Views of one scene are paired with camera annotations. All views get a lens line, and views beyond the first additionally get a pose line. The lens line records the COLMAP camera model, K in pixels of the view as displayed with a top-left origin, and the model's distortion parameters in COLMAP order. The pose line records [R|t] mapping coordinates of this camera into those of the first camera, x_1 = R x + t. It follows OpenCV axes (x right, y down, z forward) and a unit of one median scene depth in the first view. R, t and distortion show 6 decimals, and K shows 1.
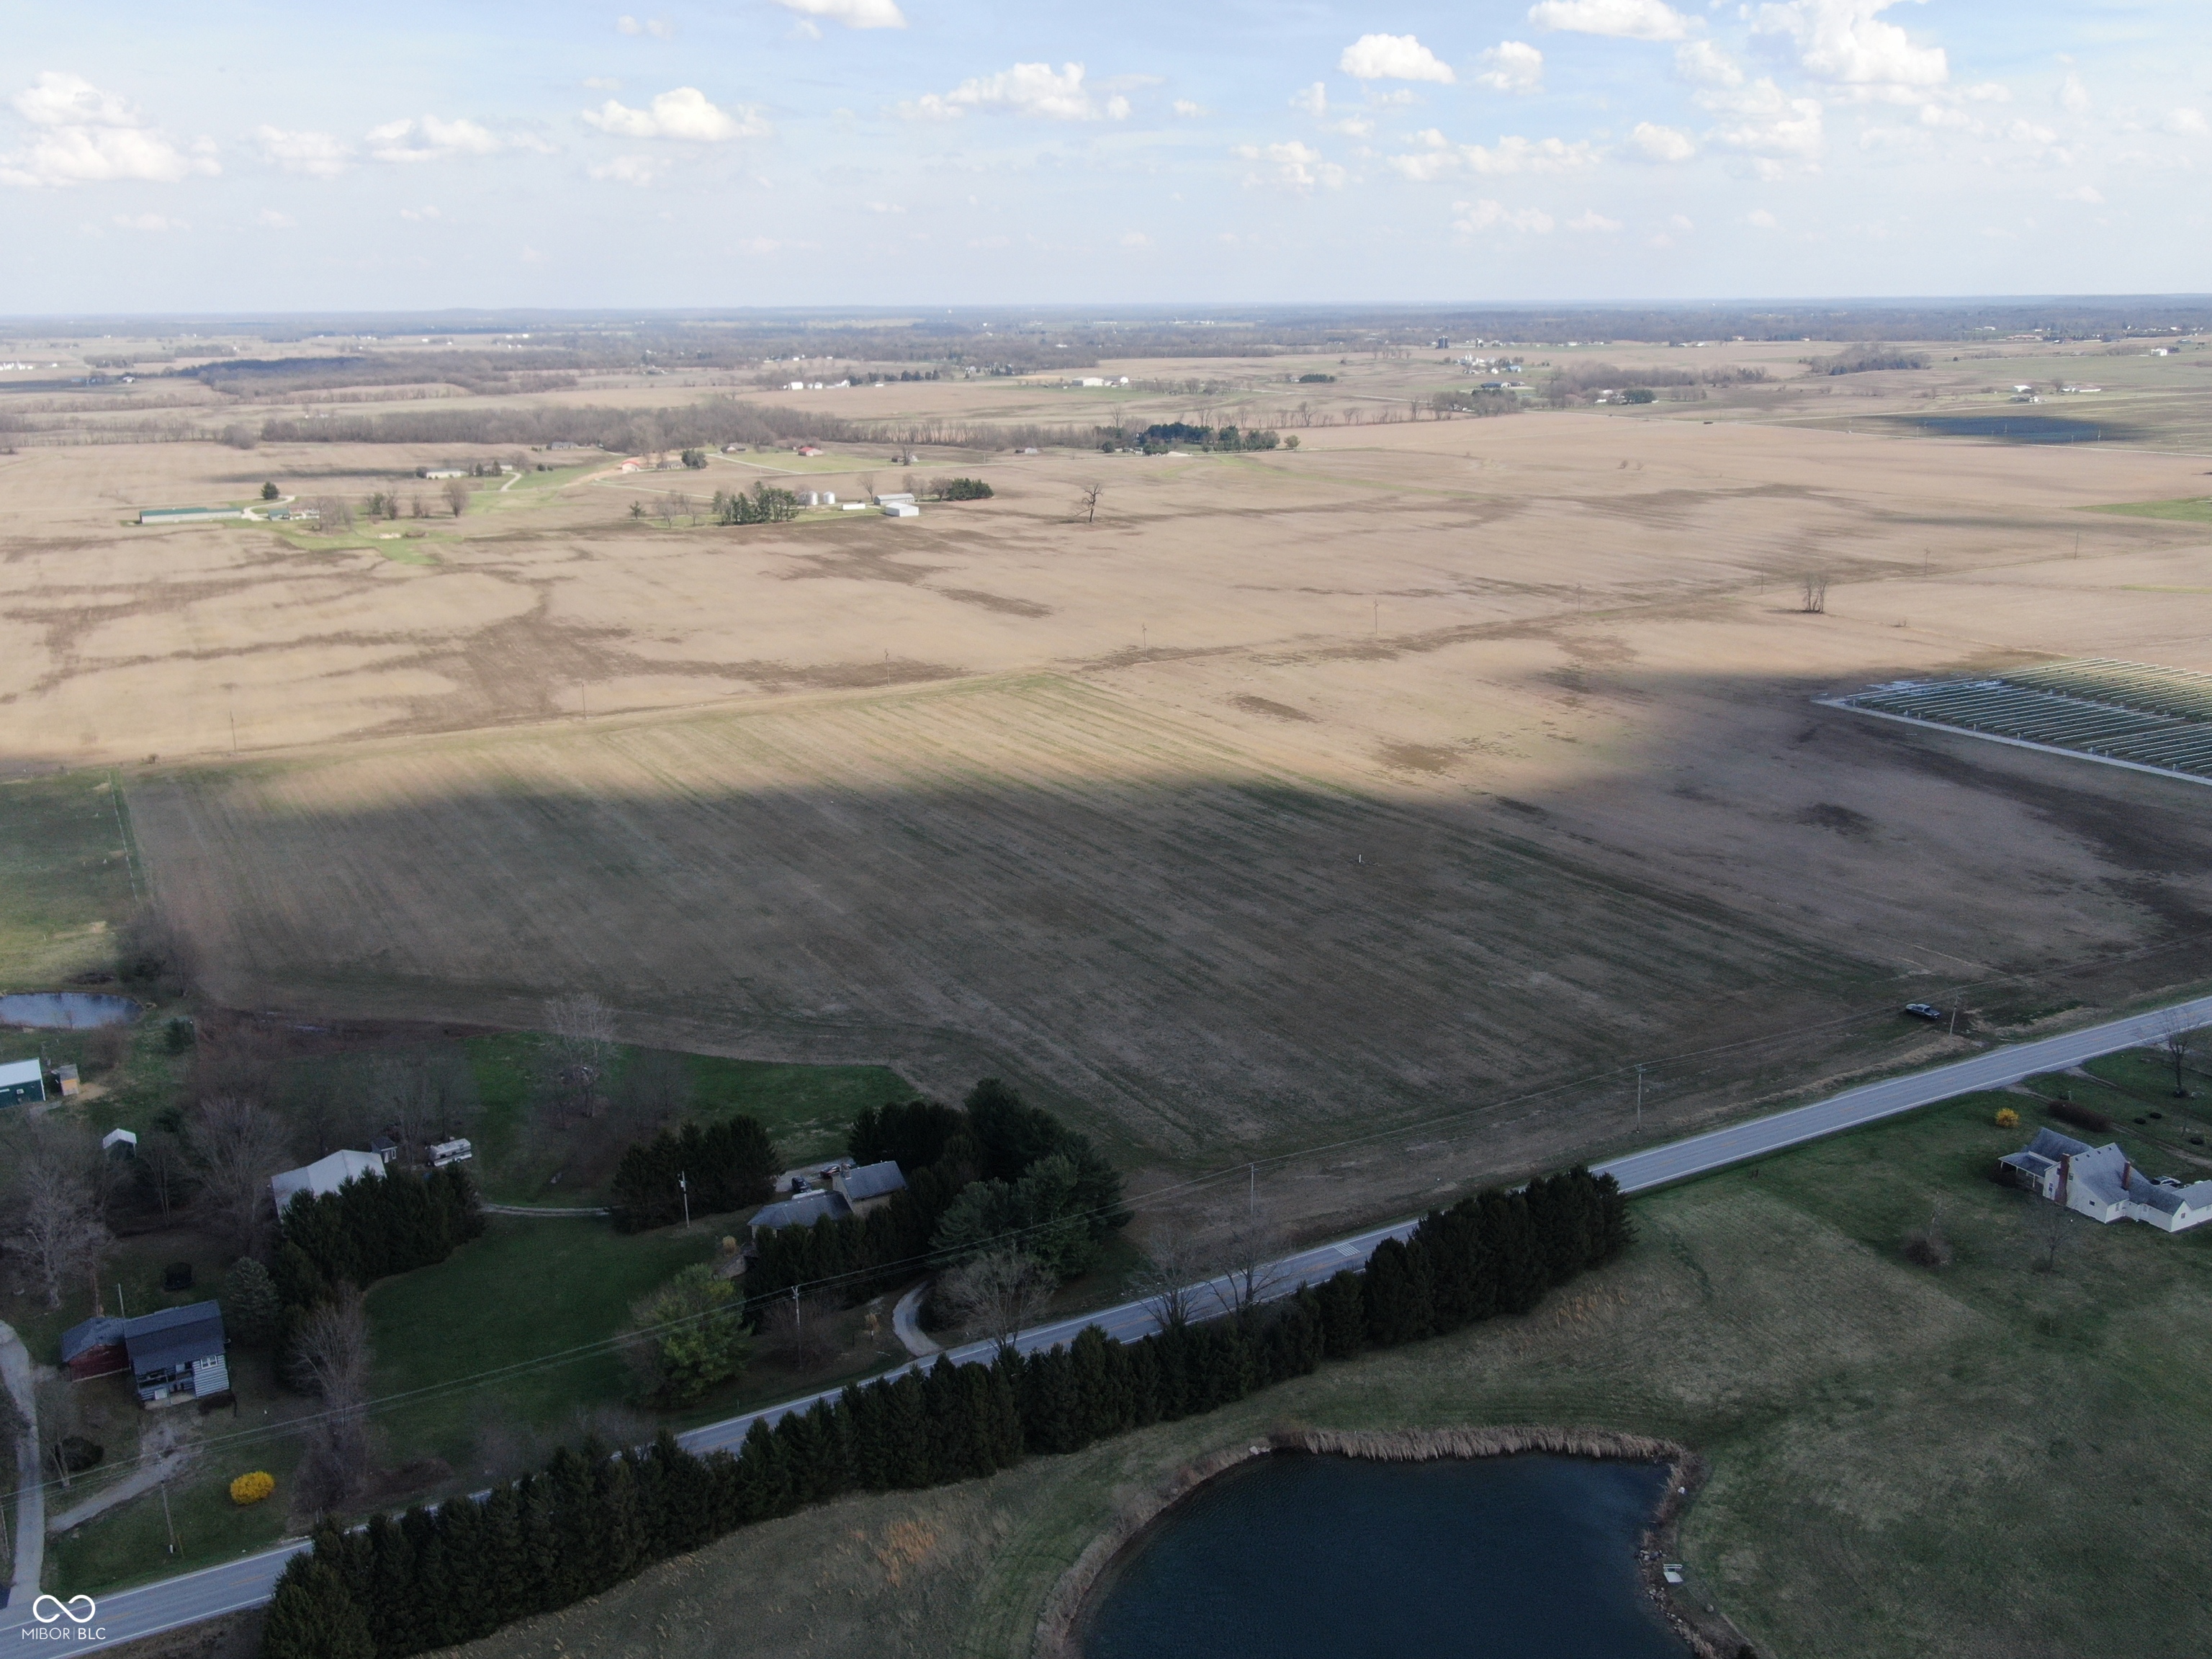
lens RADIAL K [[1971.5, 0, 1106.0], [0, 1971.5, 829.5], [0, 0, 1]] dist [-0.001221, 0.011524]
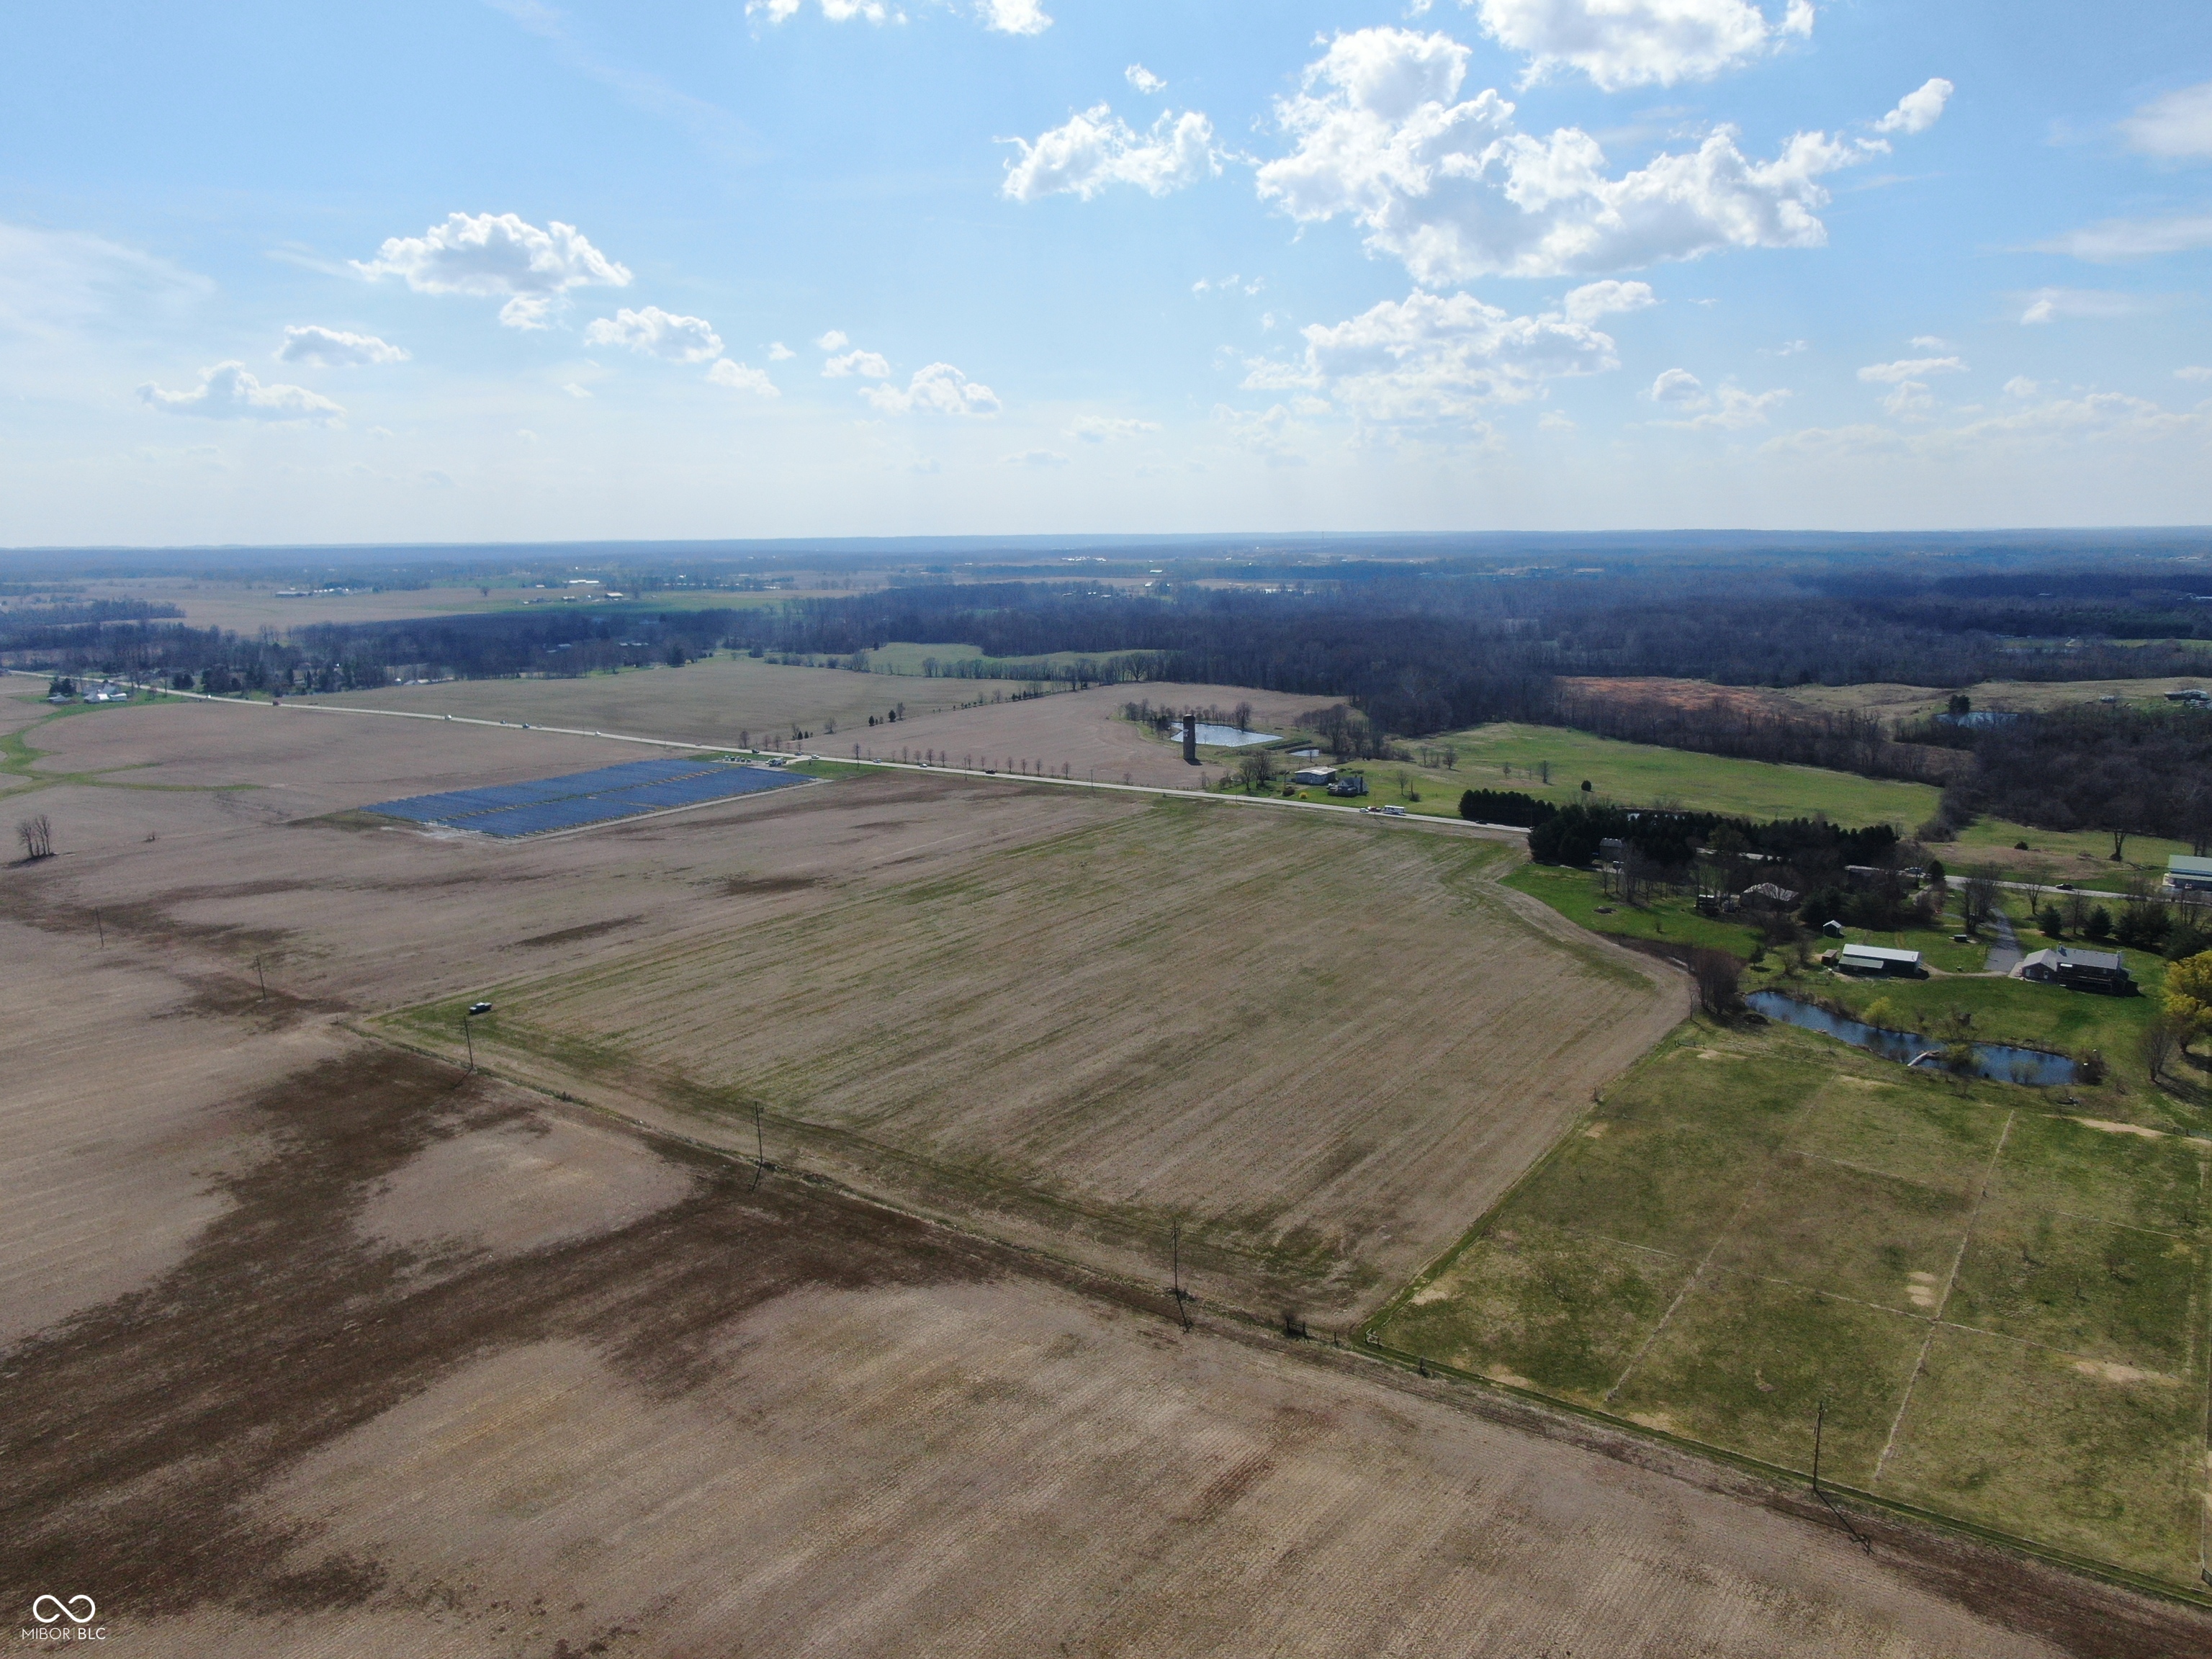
lens RADIAL K [[1565.6, 0, 1106.0], [0, 1565.6, 829.5], [0, 0, 1]] dist [-0.016930, 0.006073]
pose [[-0.443511, -0.150920, 0.883471, -1.221513], [0.250281, 0.925653, 0.283770, -0.446292], [-0.860614, 0.346971, -0.372765, 1.721103]]
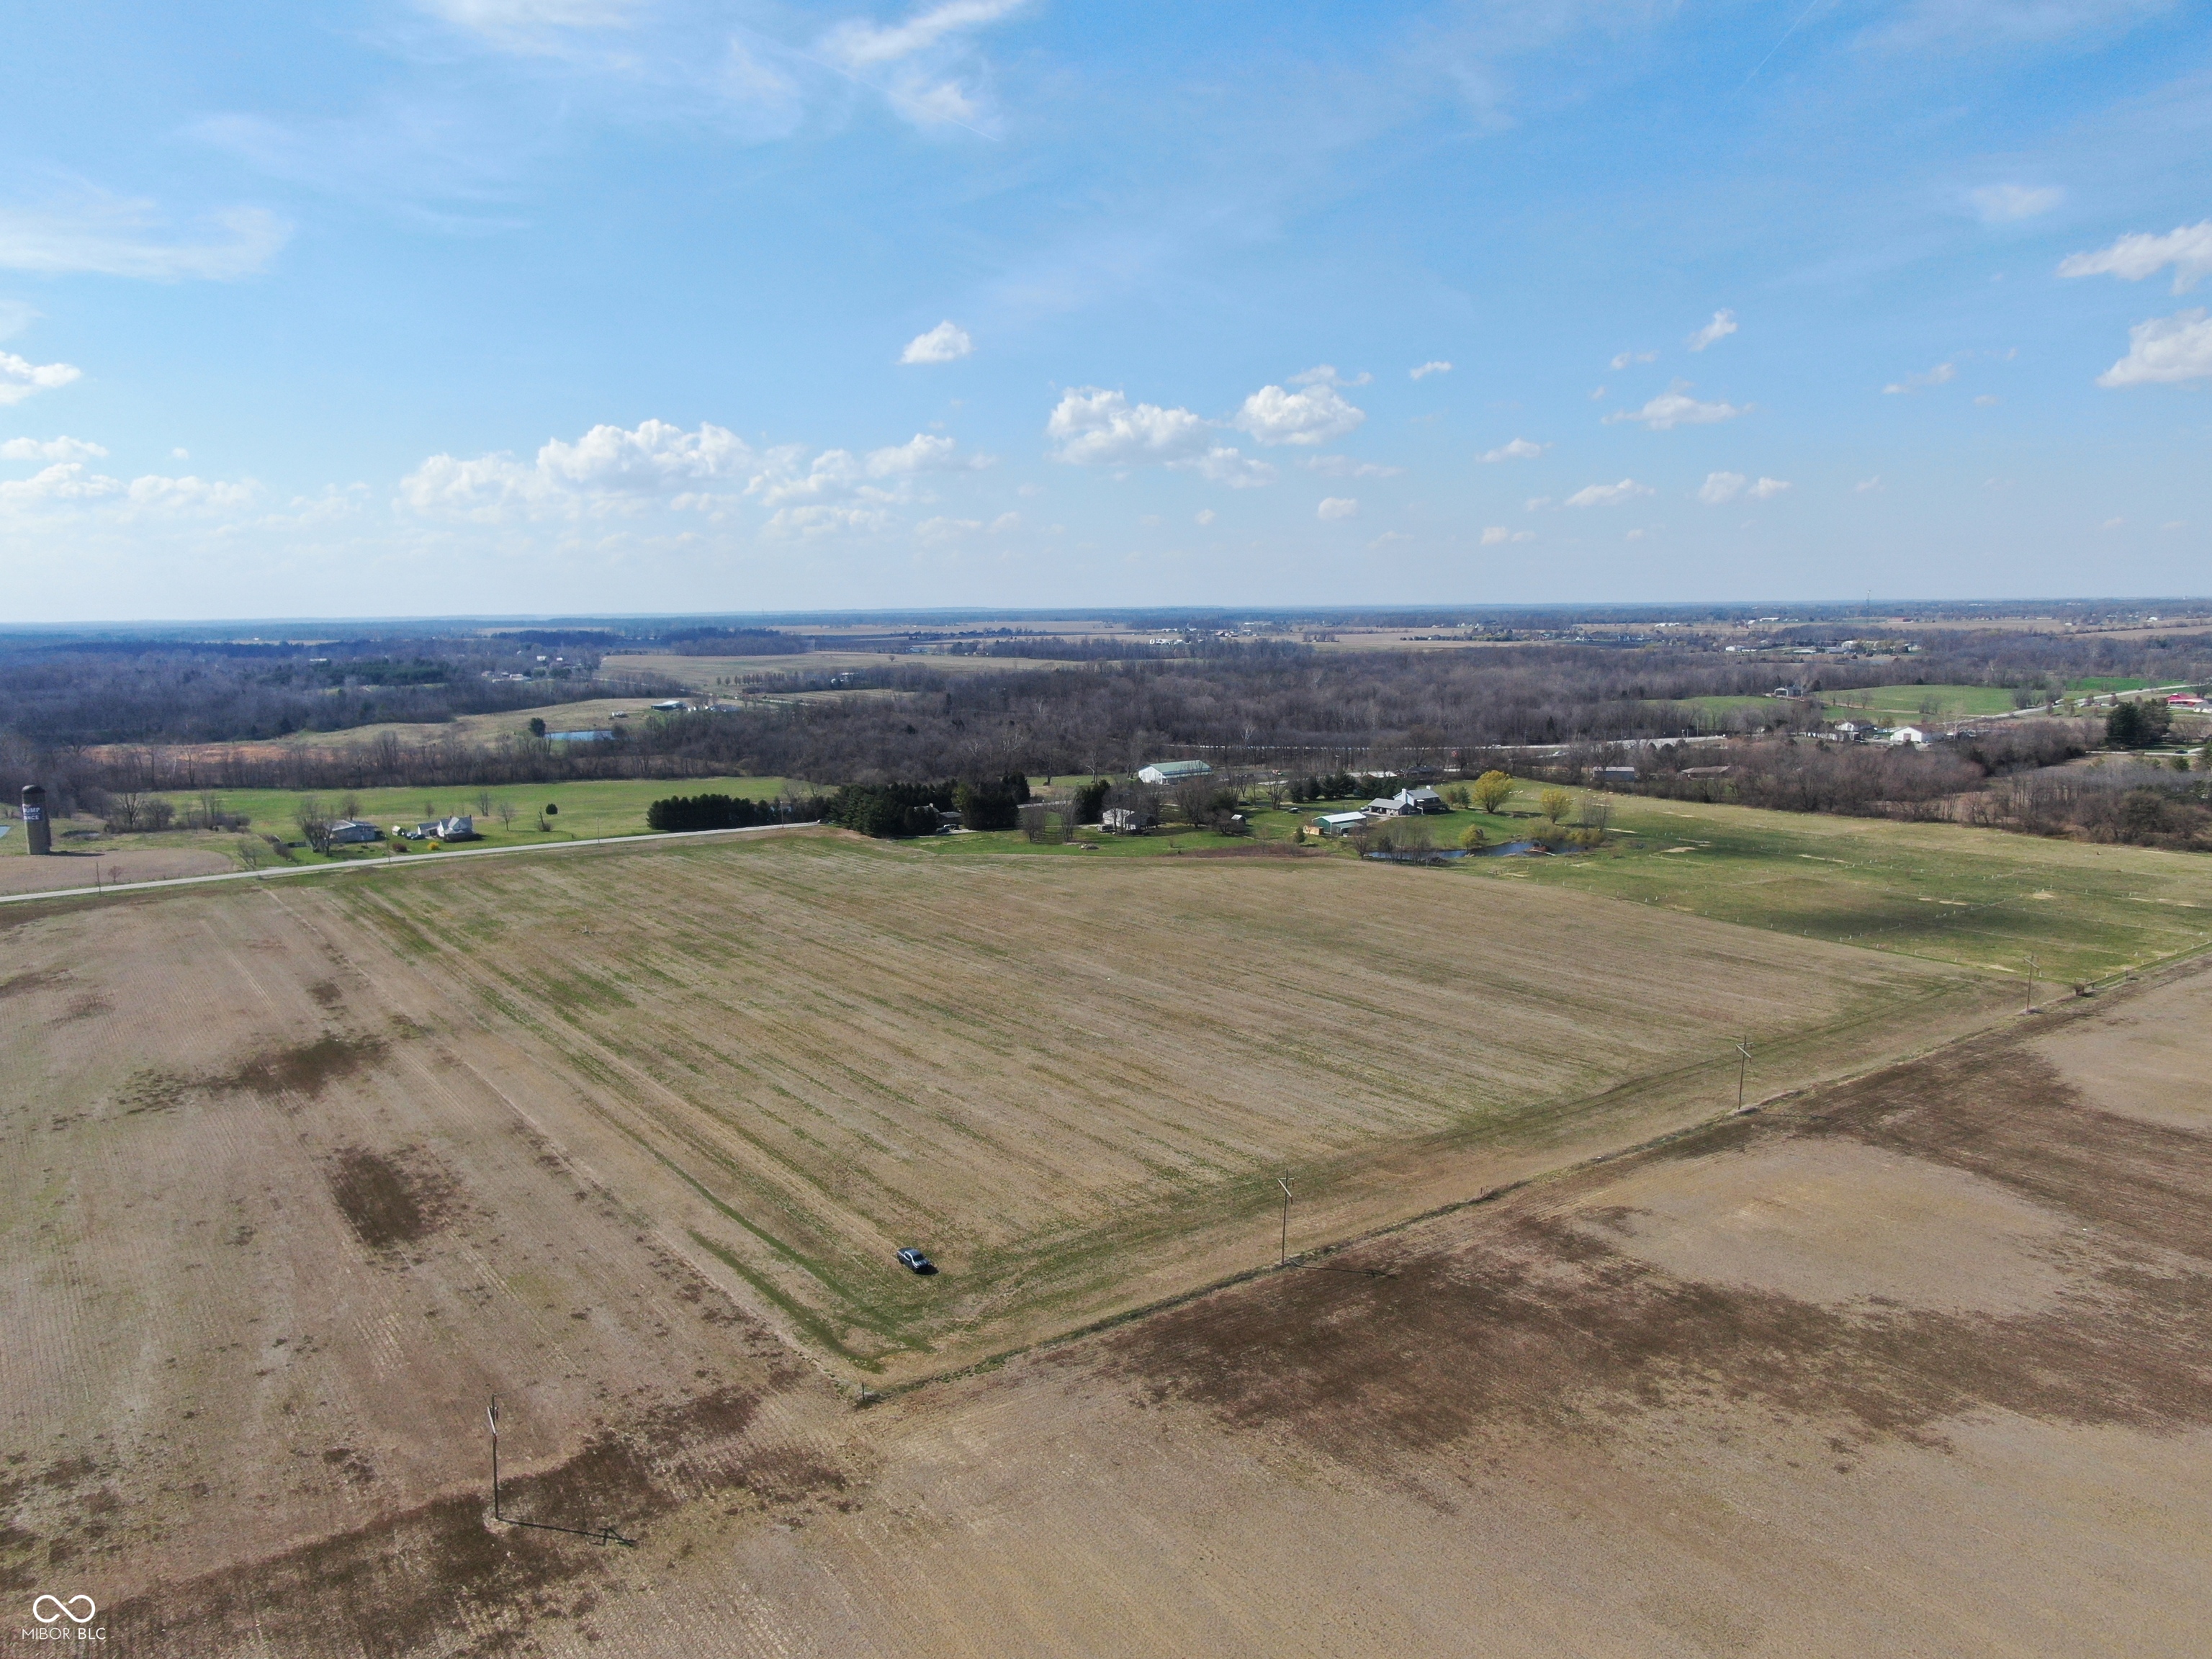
lens RADIAL K [[1565.6, 0, 1106.0], [0, 1565.6, 829.5], [0, 0, 1]] dist [-0.016930, 0.006073]
pose [[-0.991654, 0.040088, -0.122538, -0.075044], [-0.011536, 0.919032, 0.394013, -0.470524], [0.128411, 0.392138, -0.910900, 2.167900]]
